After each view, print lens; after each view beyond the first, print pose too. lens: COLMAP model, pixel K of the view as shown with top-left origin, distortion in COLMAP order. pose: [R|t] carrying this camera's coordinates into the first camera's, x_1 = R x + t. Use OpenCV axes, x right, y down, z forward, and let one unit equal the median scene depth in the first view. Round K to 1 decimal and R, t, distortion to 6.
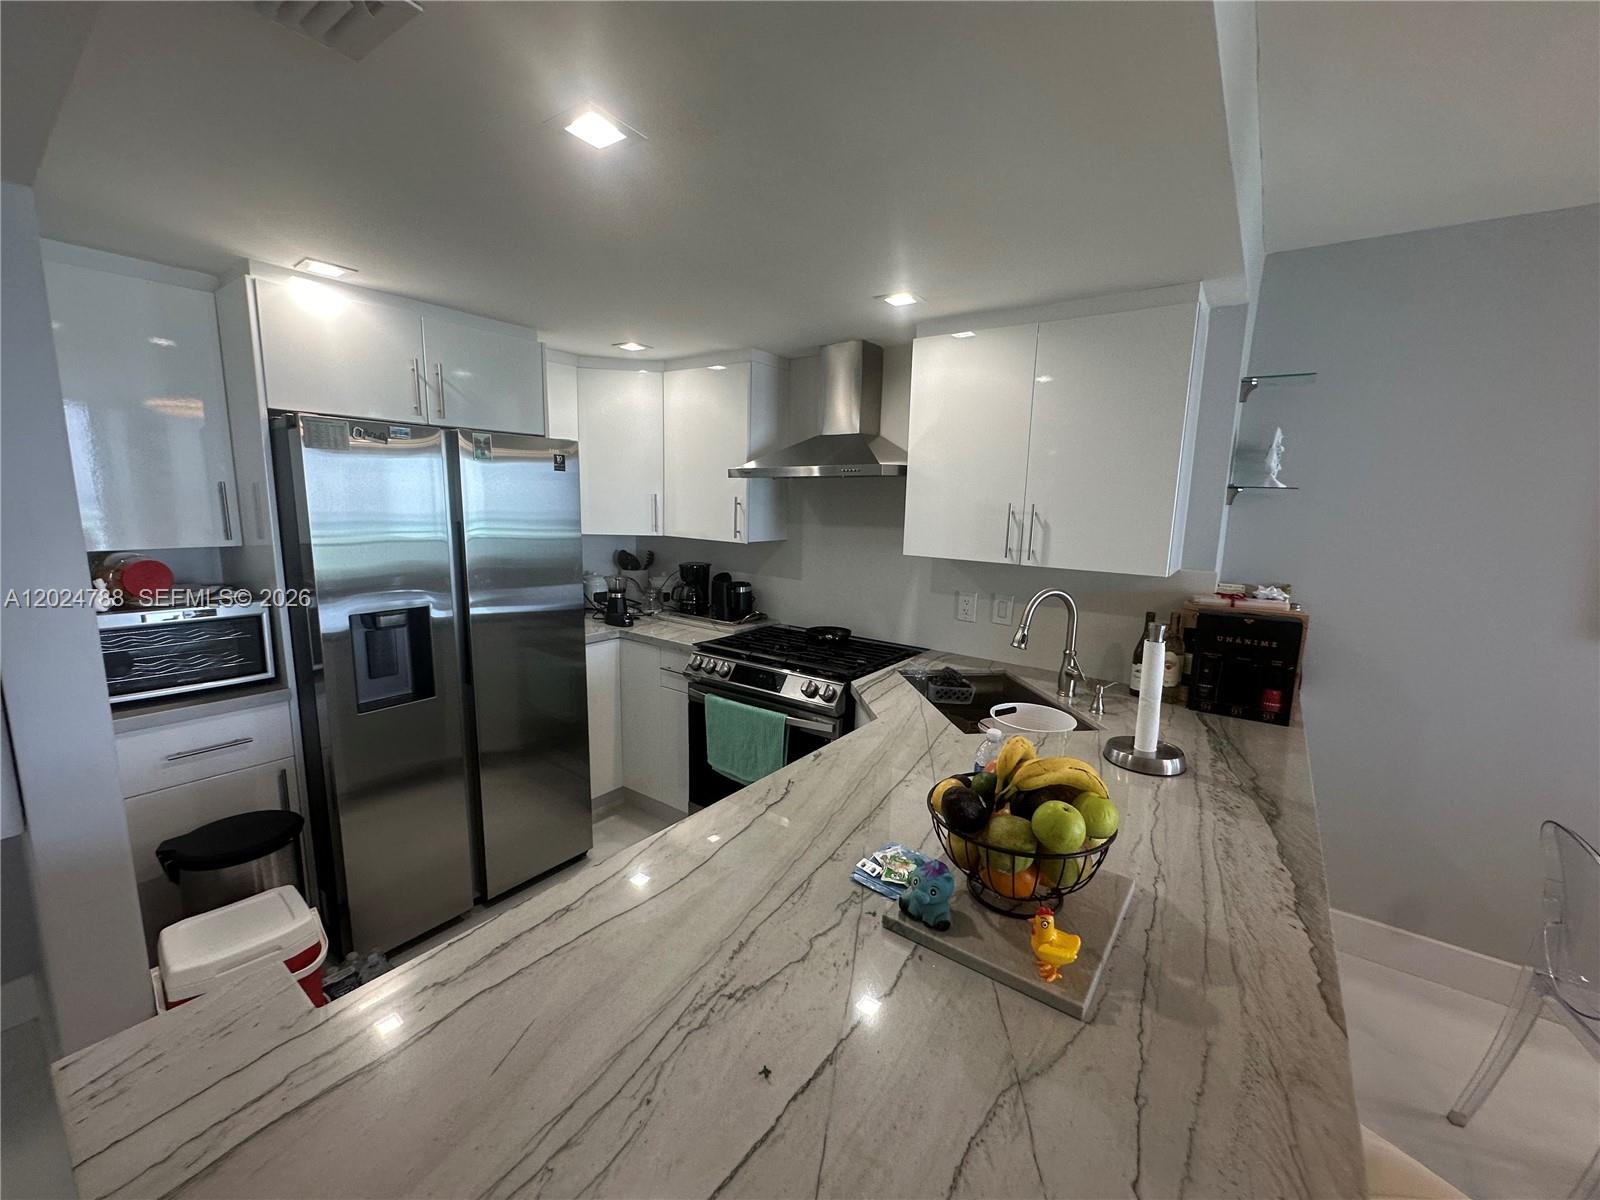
lens RADIAL K [[638.5, 0, 800.6], [0, 638.5, 596.3], [0, 0, 1]] dist [-0.005064, 0.001705]
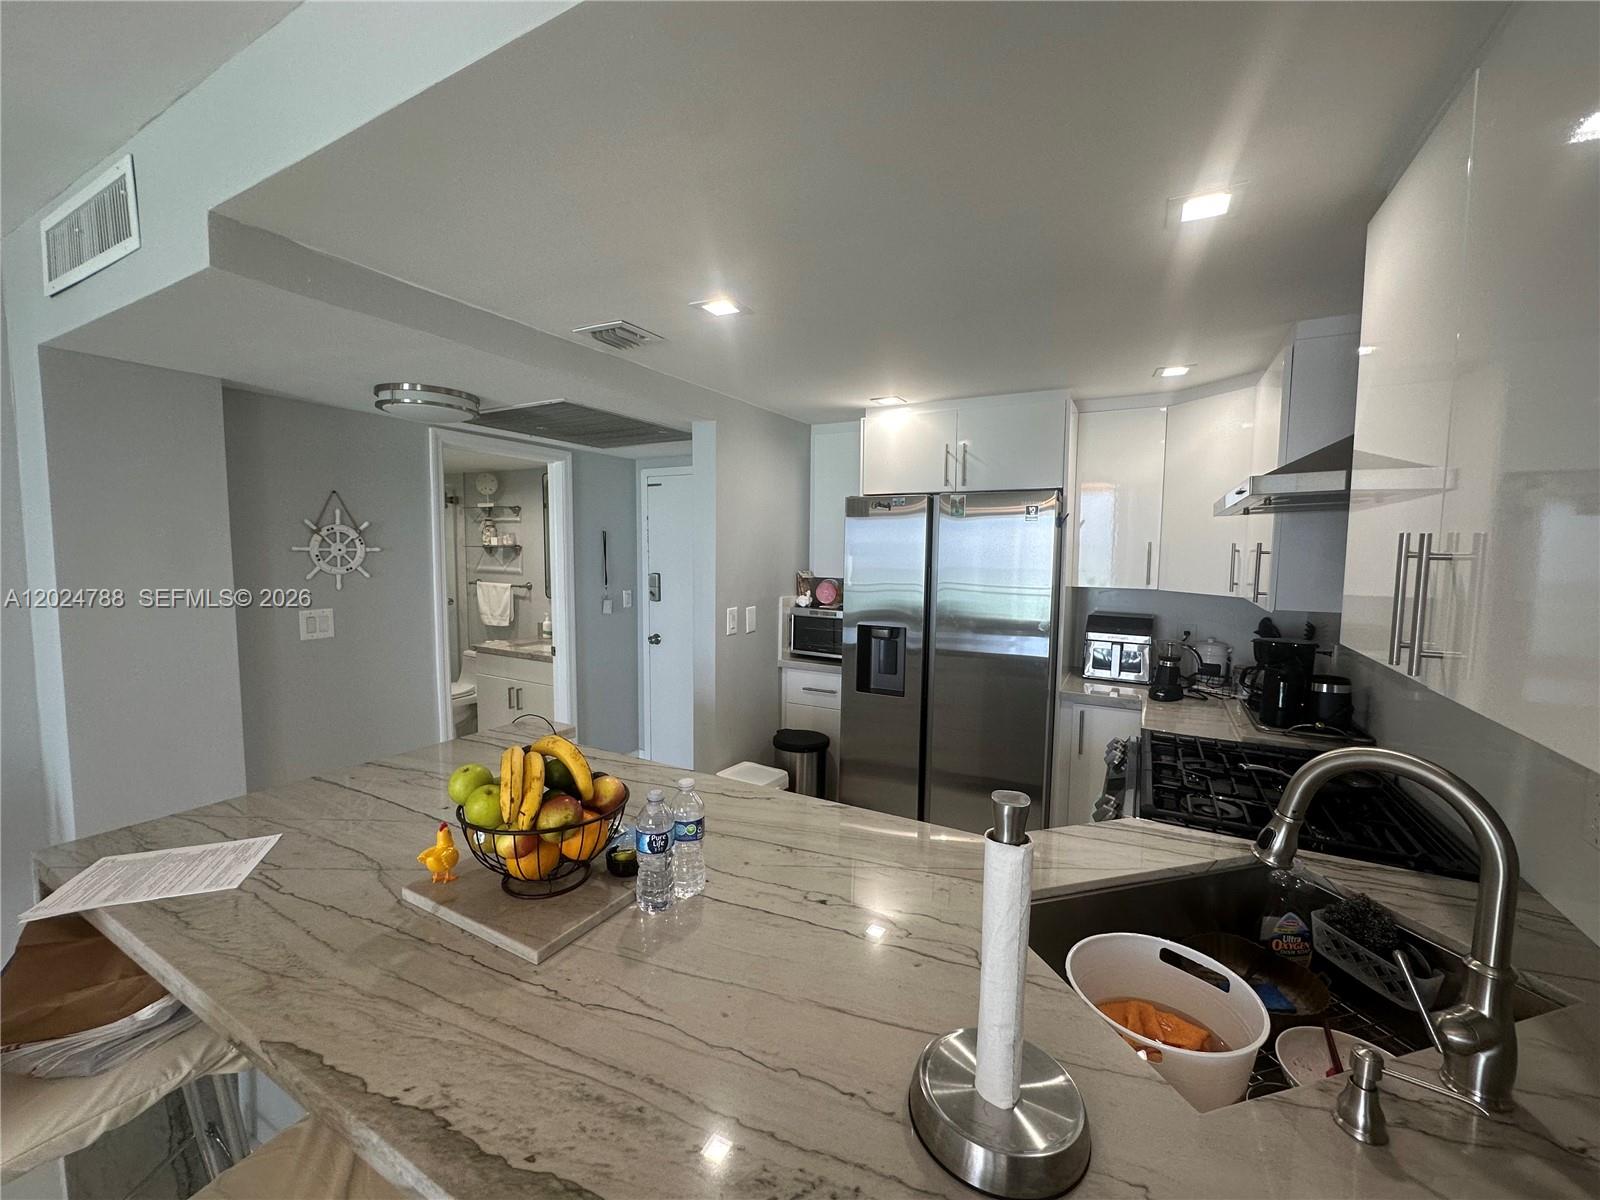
lens RADIAL K [[638.5, 0, 796.3], [0, 638.5, 601.4], [0, 0, 1]] dist [-0.005064, 0.001705]
pose [[0.131812, 0.062975, -0.989272, 0.681325], [-0.158826, 0.986429, 0.041632, -0.057231], [0.978468, 0.151634, 0.140025, 0.561341]]
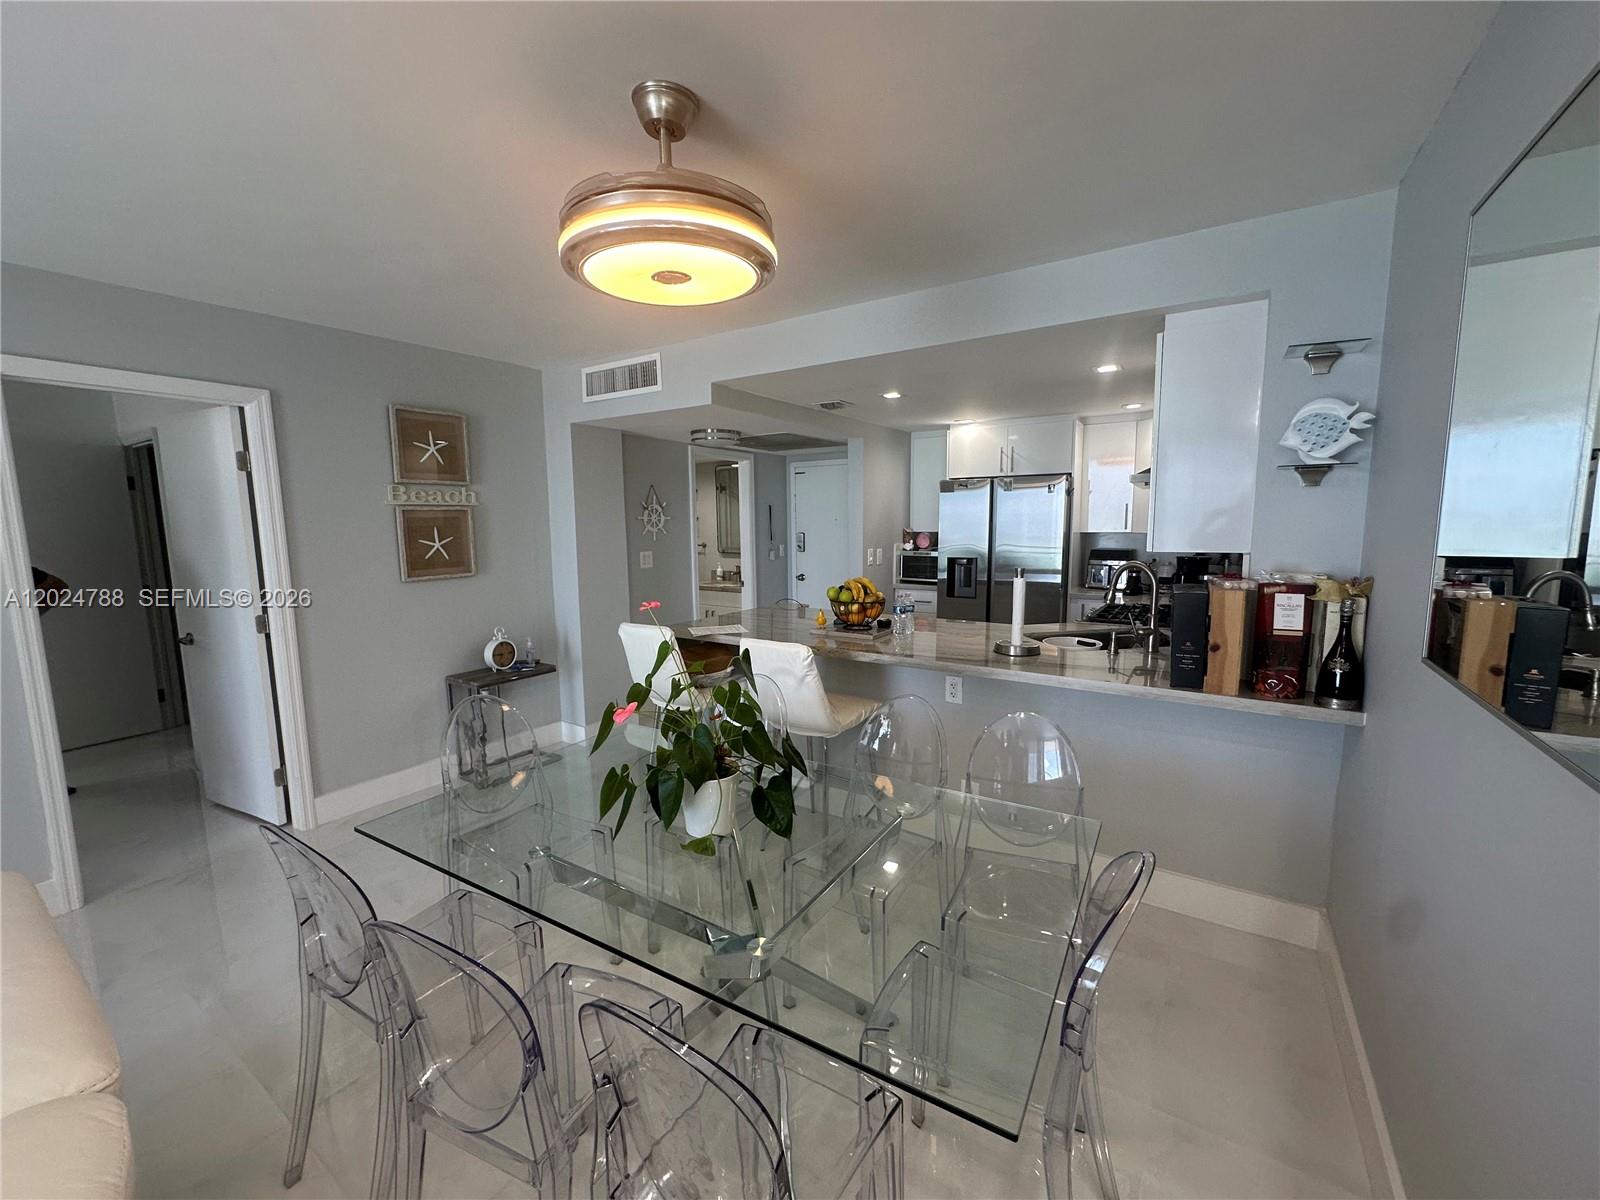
lens RADIAL K [[638.5, 0, 798.3], [0, 638.5, 597.2], [0, 0, 1]] dist [-0.005064, 0.001705]
pose [[0.058308, 0.098339, -0.993443, 1.582220], [-0.139659, 0.986154, 0.089421, 0.037271], [0.988481, 0.133530, 0.071234, 0.223990]]
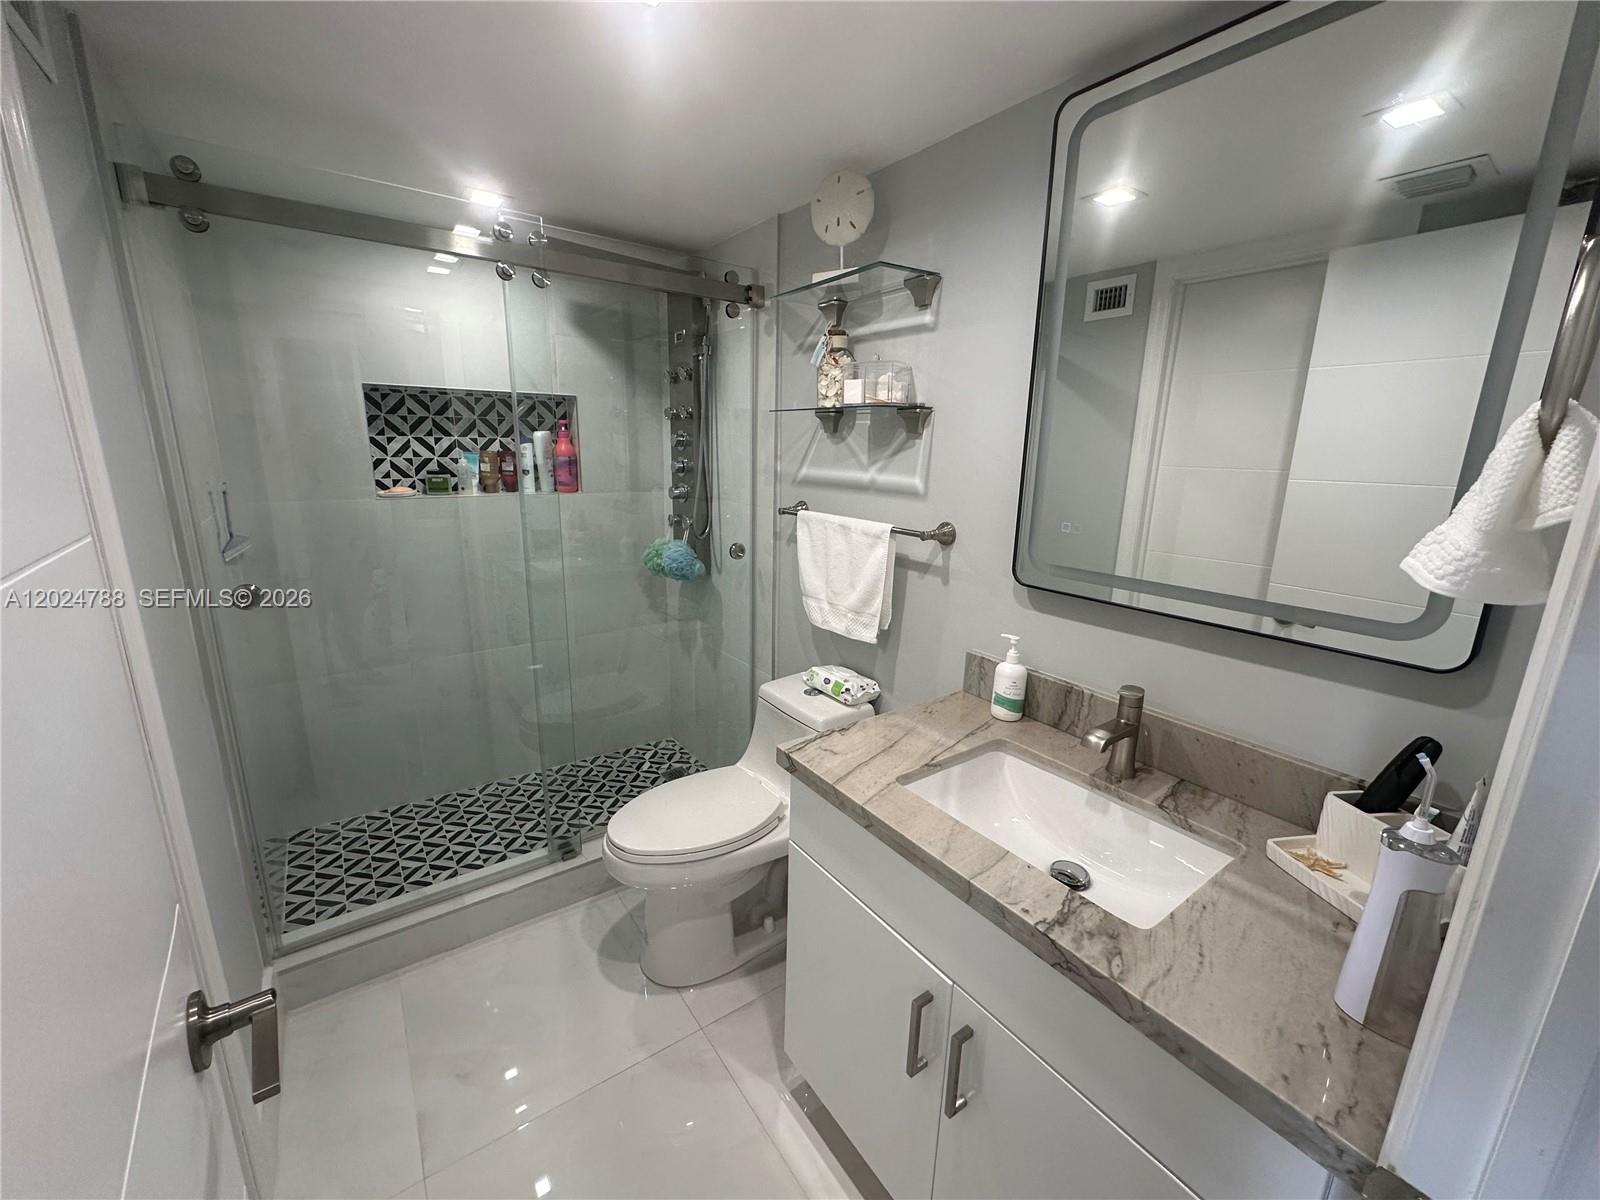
lens RADIAL K [[638.5, 0, 802.4], [0, 638.5, 603.1], [0, 0, 1]] dist [-0.005064, 0.001705]
pose [[-0.299807, 0.196282, -0.933589, -0.919905], [-0.172214, 0.951393, 0.255329, 0.050201], [0.938327, 0.237327, -0.251432, -0.001767]]
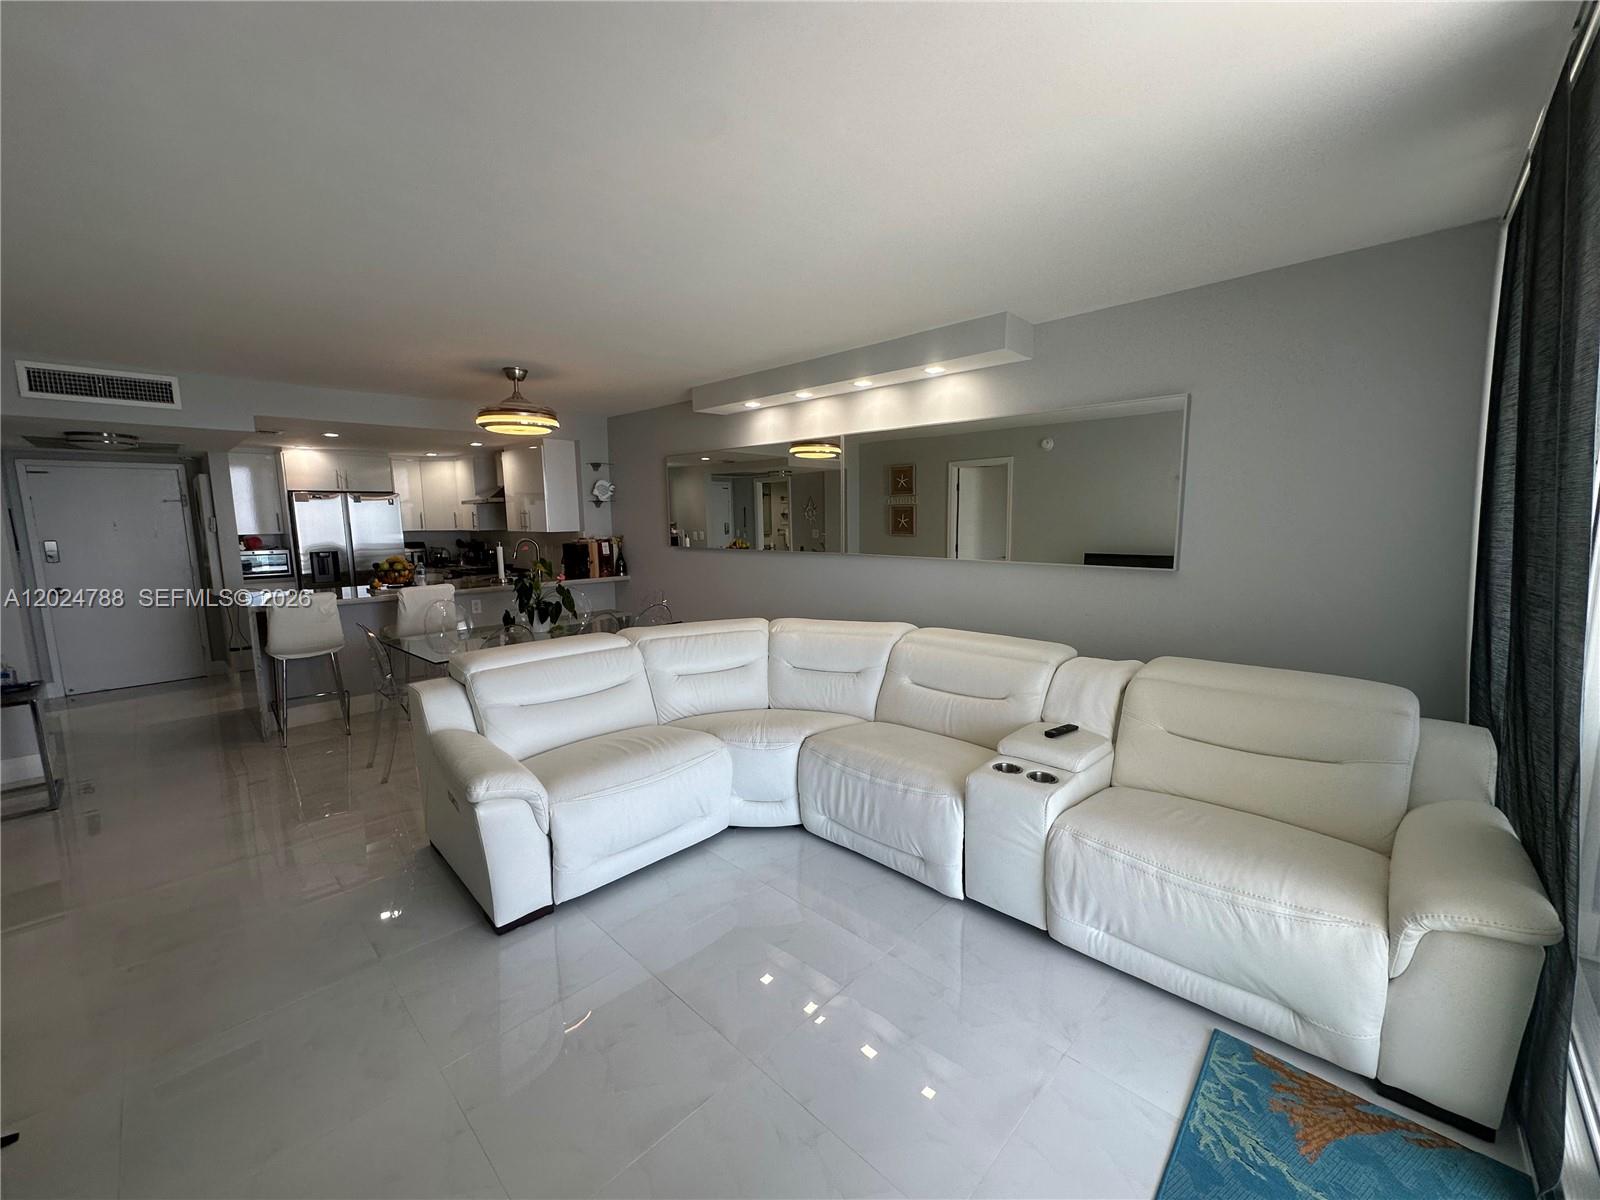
lens RADIAL K [[638.5, 0, 798.1], [0, 638.5, 597.5], [0, 0, 1]] dist [-0.005064, 0.001705]
pose [[0.990530, -0.020624, -0.135741, 1.934572], [0.017299, 0.999522, -0.025631, 0.340863], [0.136205, 0.023040, 0.990413, -1.649608]]
